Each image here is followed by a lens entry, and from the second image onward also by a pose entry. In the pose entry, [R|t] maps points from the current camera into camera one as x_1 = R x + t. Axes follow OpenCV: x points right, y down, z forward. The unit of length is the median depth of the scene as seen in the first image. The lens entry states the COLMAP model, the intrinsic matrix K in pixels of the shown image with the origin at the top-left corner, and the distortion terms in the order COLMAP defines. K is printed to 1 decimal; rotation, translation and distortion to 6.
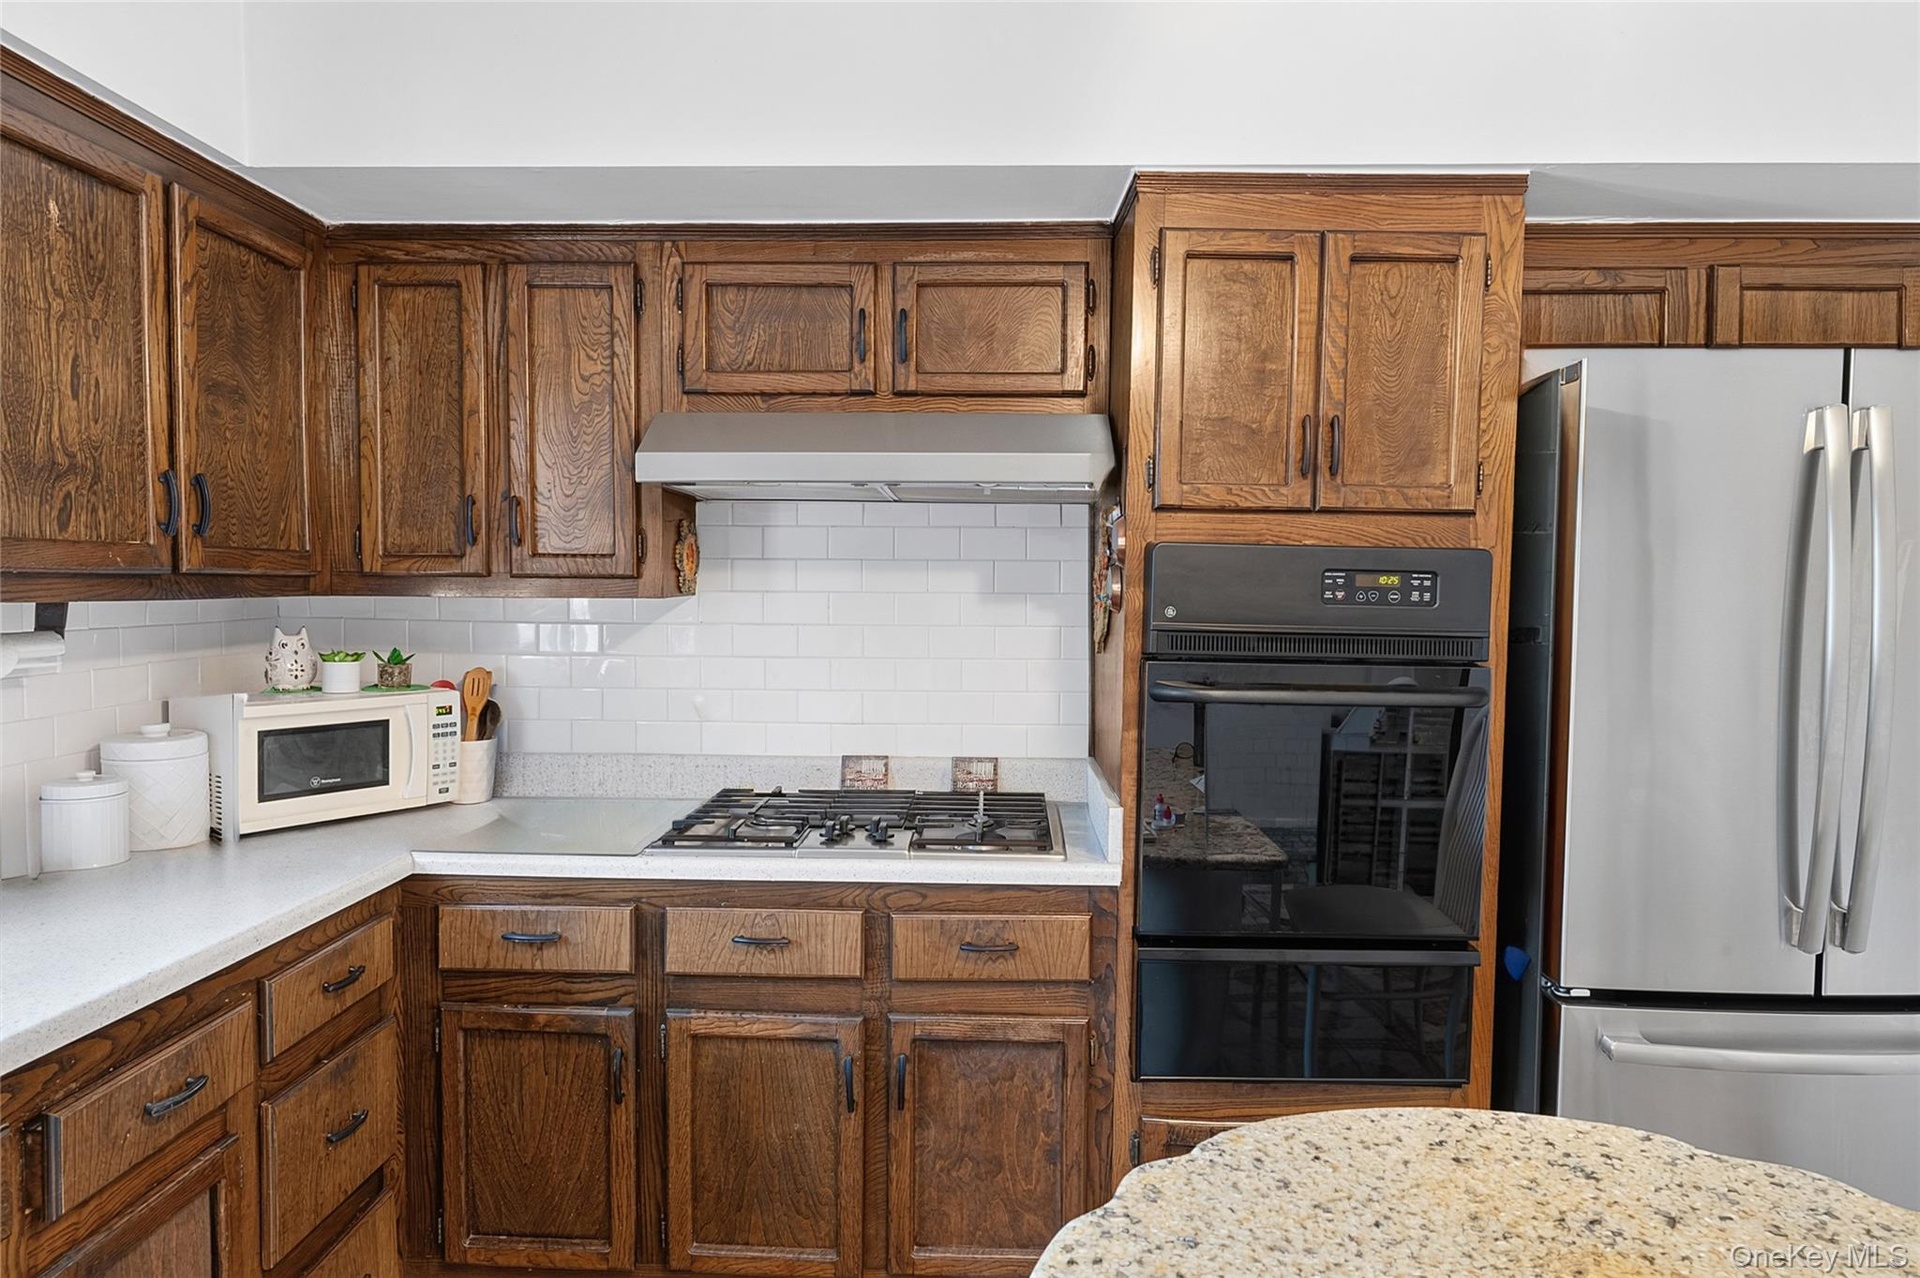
lens RADIAL K [[1184.9, 0, 951.7], [0, 1184.9, 632.8], [0, 0, 1]] dist [0.000436, -0.000647]
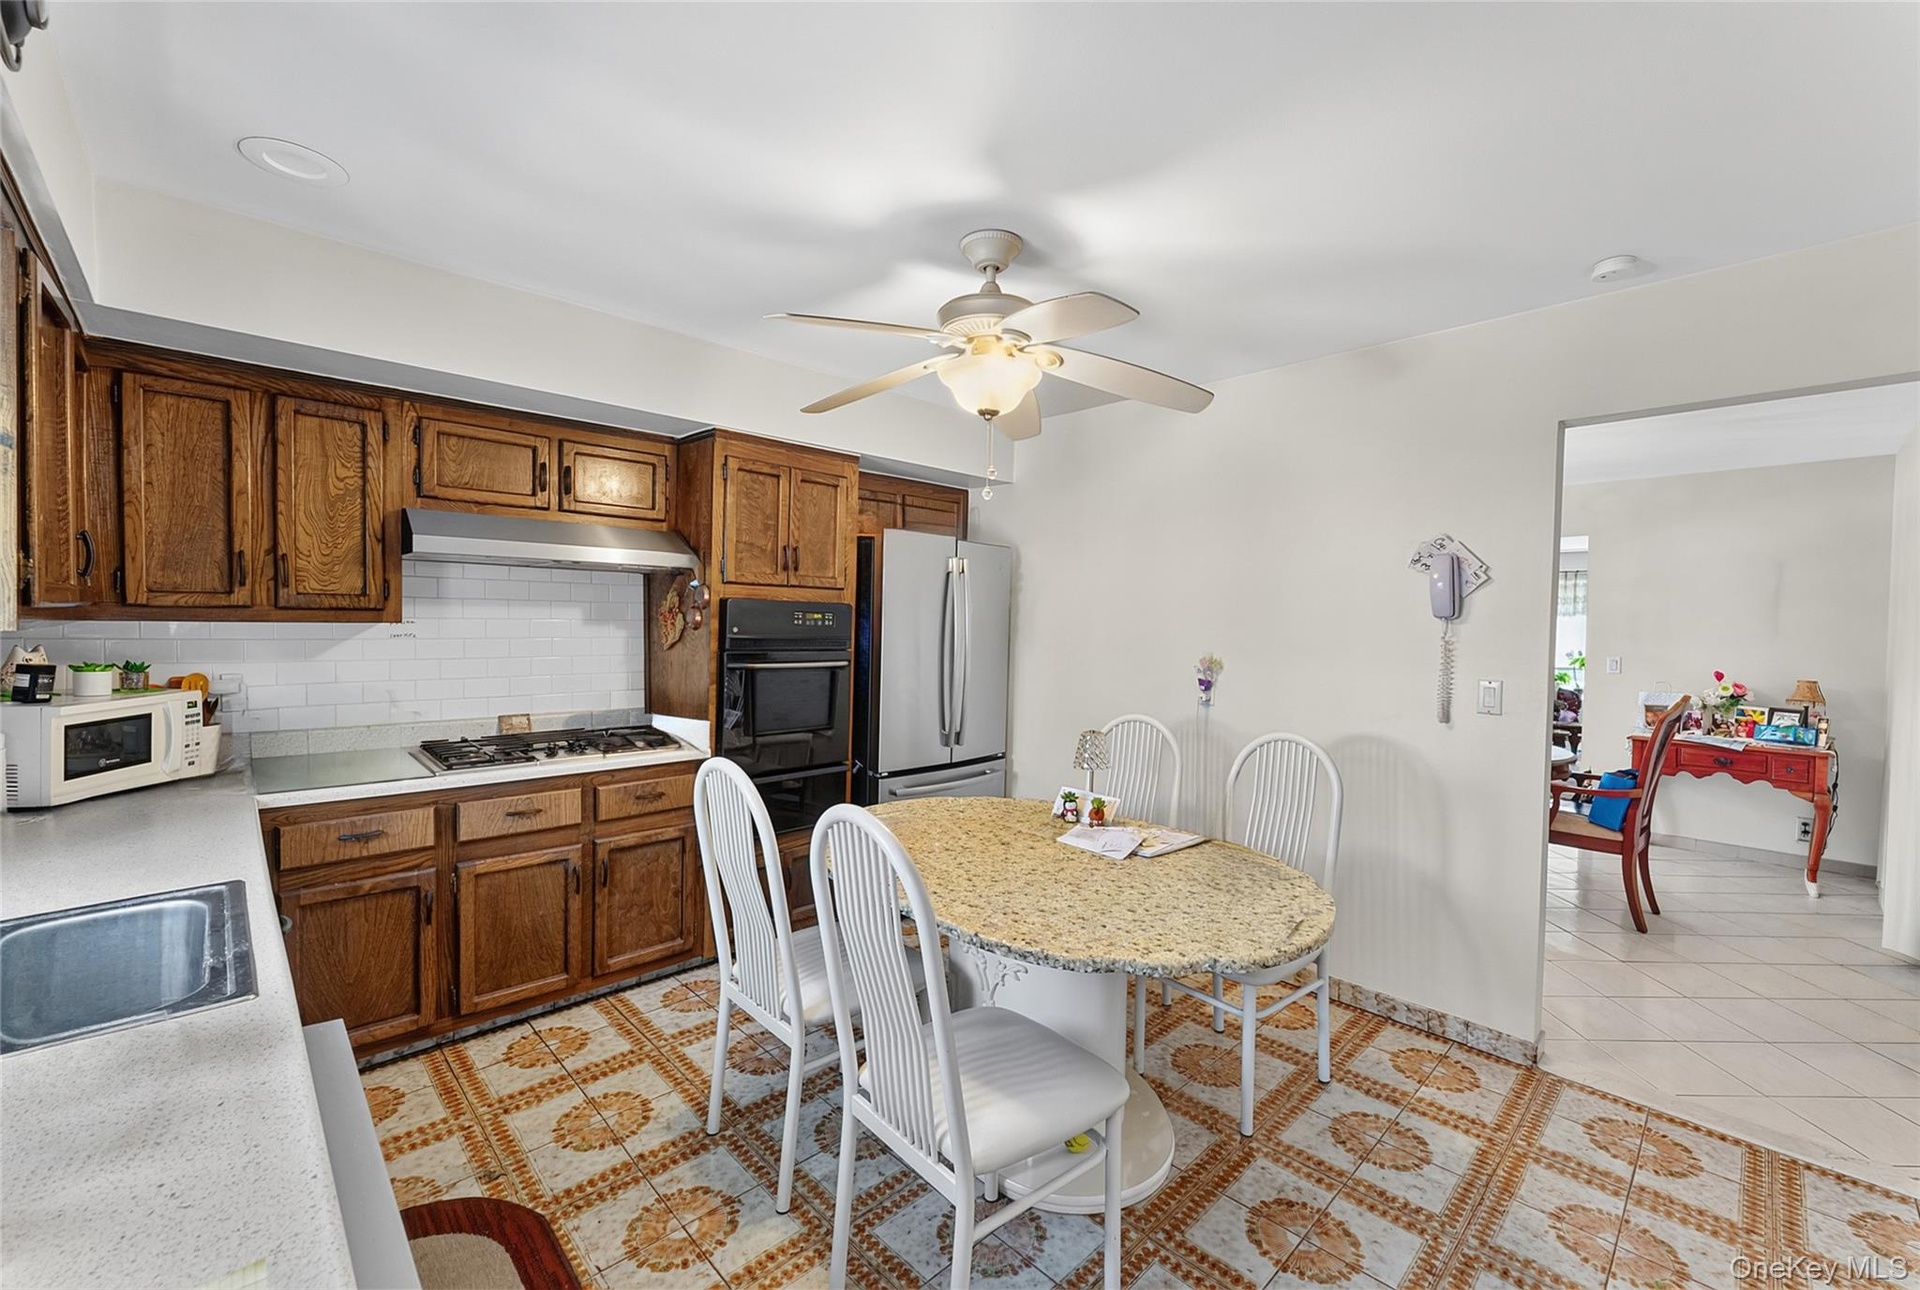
lens RADIAL K [[767.8, 0, 951.7], [0, 767.8, 641.4], [0, 0, 1]] dist [-0.000144, -0.000121]
pose [[0.716116, -0.016639, 0.697783, -0.496556], [0.016893, 0.999836, 0.006504, 0.001987], [-0.697777, 0.007130, 0.716280, -0.293106]]
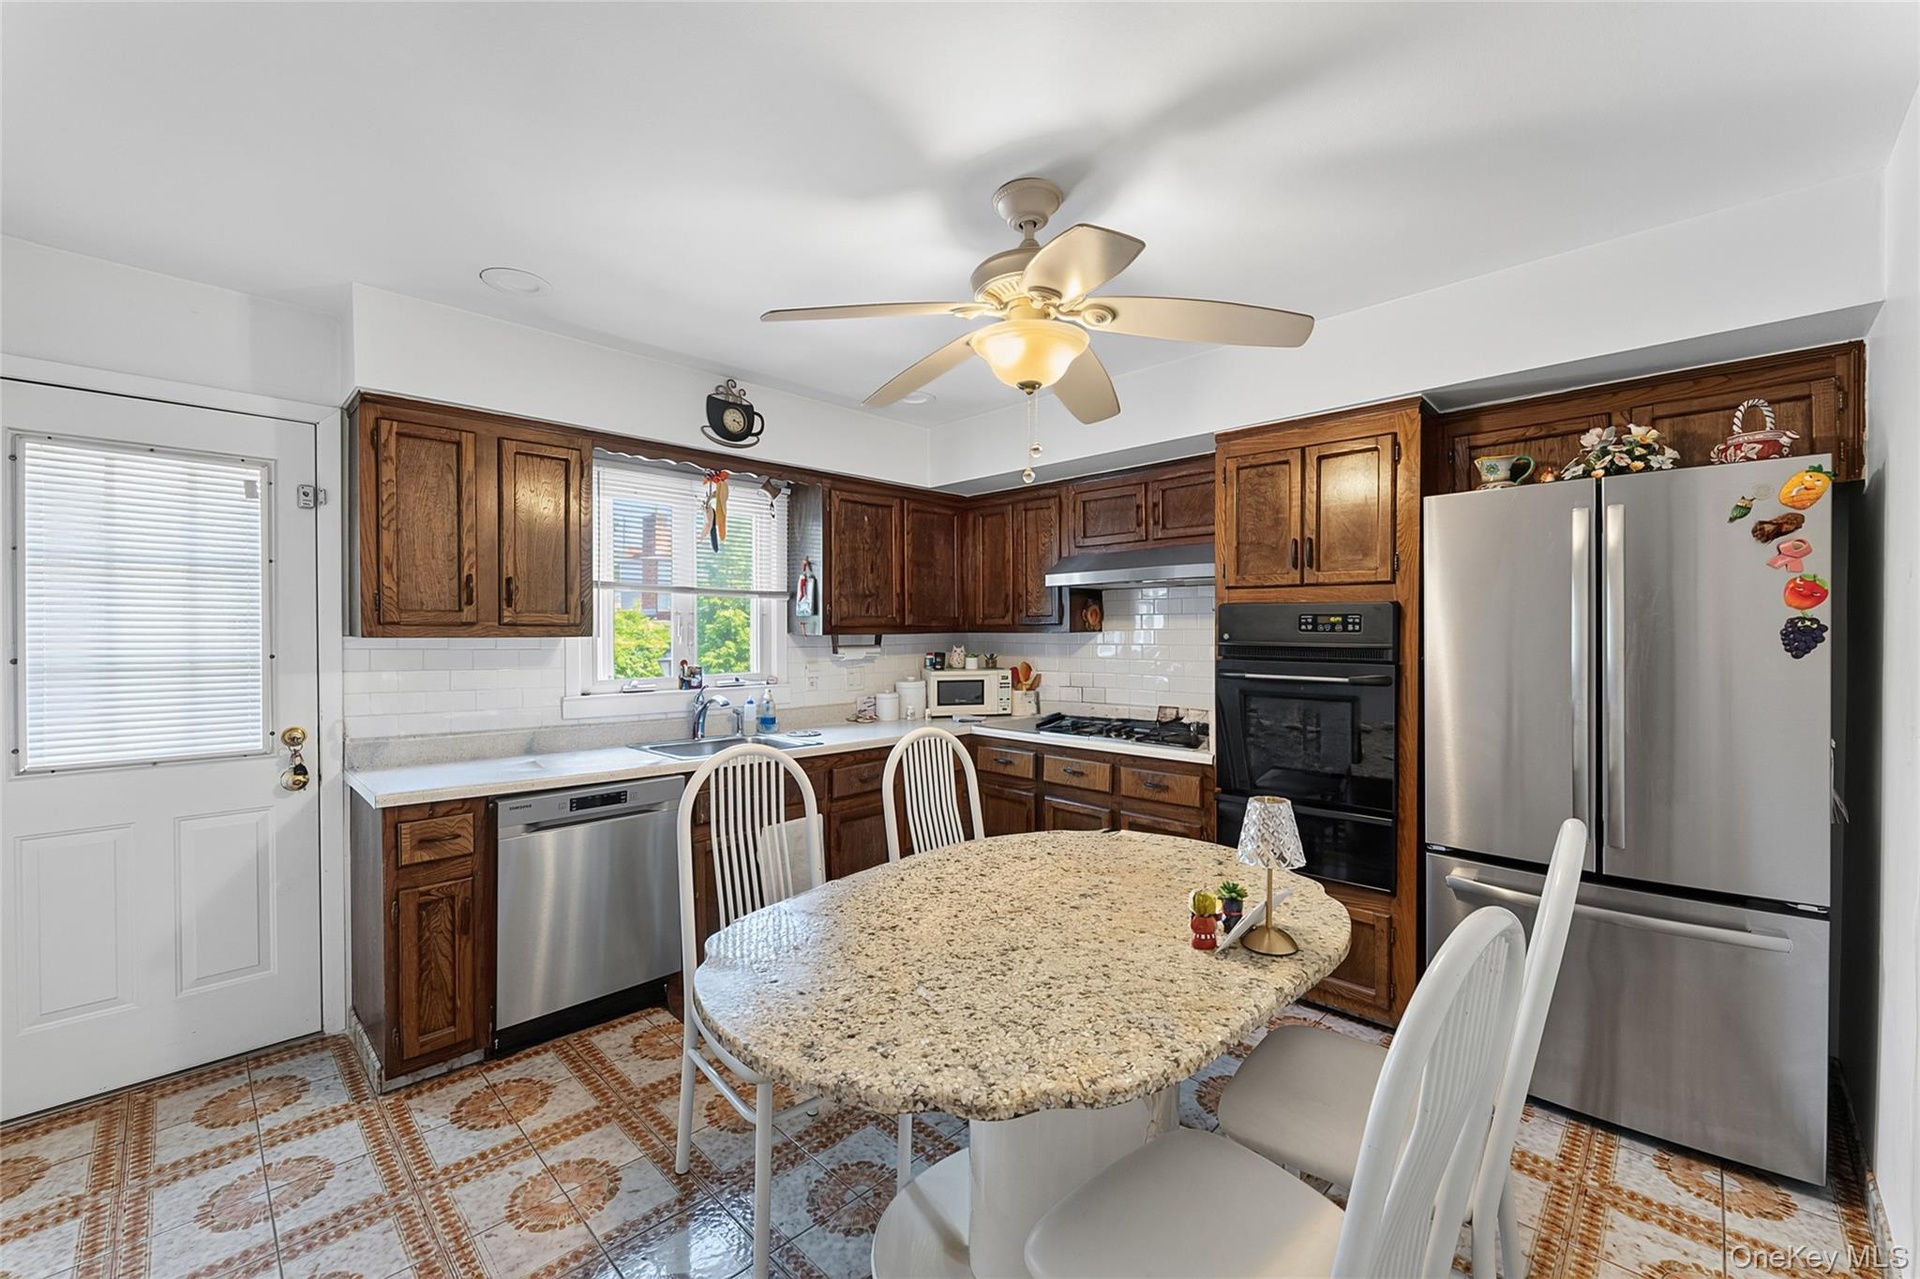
lens RADIAL K [[739.7, 0, 958.7], [0, 739.7, 637.4], [0, 0, 1]] dist [-0.002049, -0.000053]
pose [[0.736032, -0.004772, -0.676930, 0.688218], [-0.017046, 0.999527, -0.025580, 0.025234], [0.676733, 0.030366, 0.735602, -0.289274]]
